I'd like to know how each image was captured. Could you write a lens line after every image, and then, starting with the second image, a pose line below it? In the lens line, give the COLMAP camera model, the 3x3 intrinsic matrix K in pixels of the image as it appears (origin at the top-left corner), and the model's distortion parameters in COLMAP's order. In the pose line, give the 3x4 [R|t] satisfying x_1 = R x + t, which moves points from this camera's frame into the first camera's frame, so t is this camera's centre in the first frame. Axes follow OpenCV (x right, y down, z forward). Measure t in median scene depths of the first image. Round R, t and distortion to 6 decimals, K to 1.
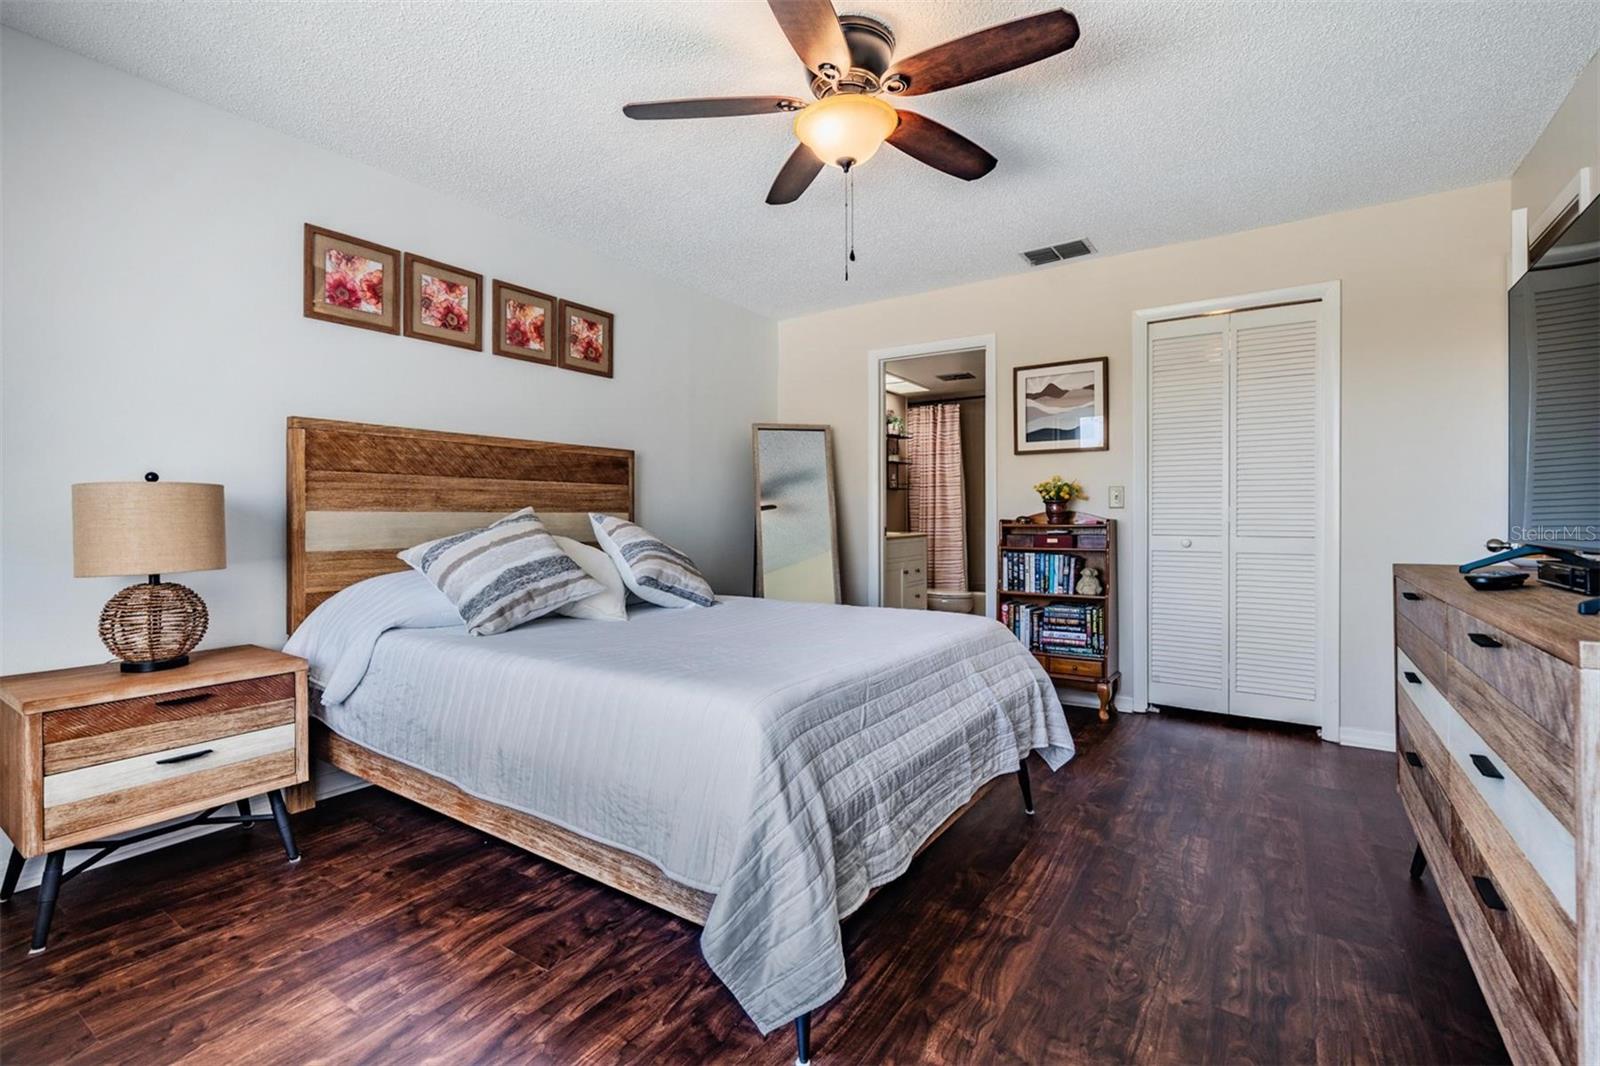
lens RADIAL K [[726.6, 0, 790.0], [0, 726.6, 517.0], [0, 0, 1]] dist [0.000711, -0.001522]
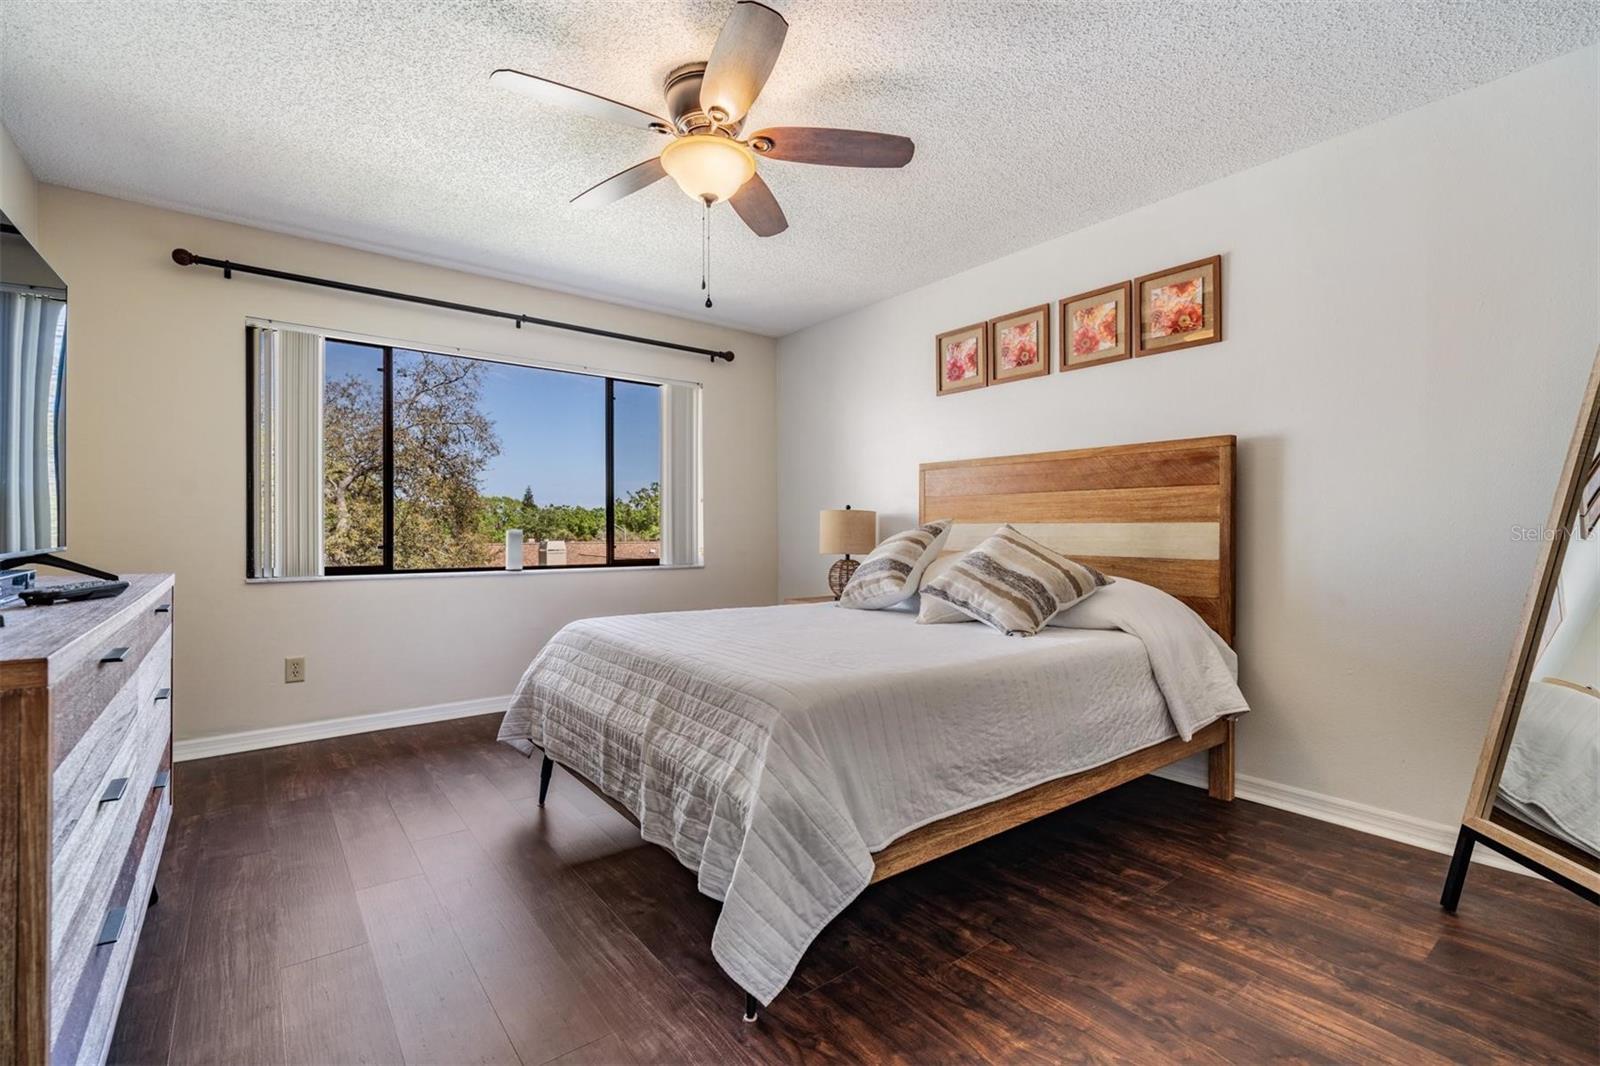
lens RADIAL K [[726.6, 0, 796.3], [0, 726.6, 535.6], [0, 0, 1]] dist [0.000711, -0.001522]
pose [[-0.324994, 0.004699, -0.945704, 0.684176], [-0.009108, 0.999926, 0.008099, 0.005836], [0.945672, 0.011246, -0.324927, 0.953701]]
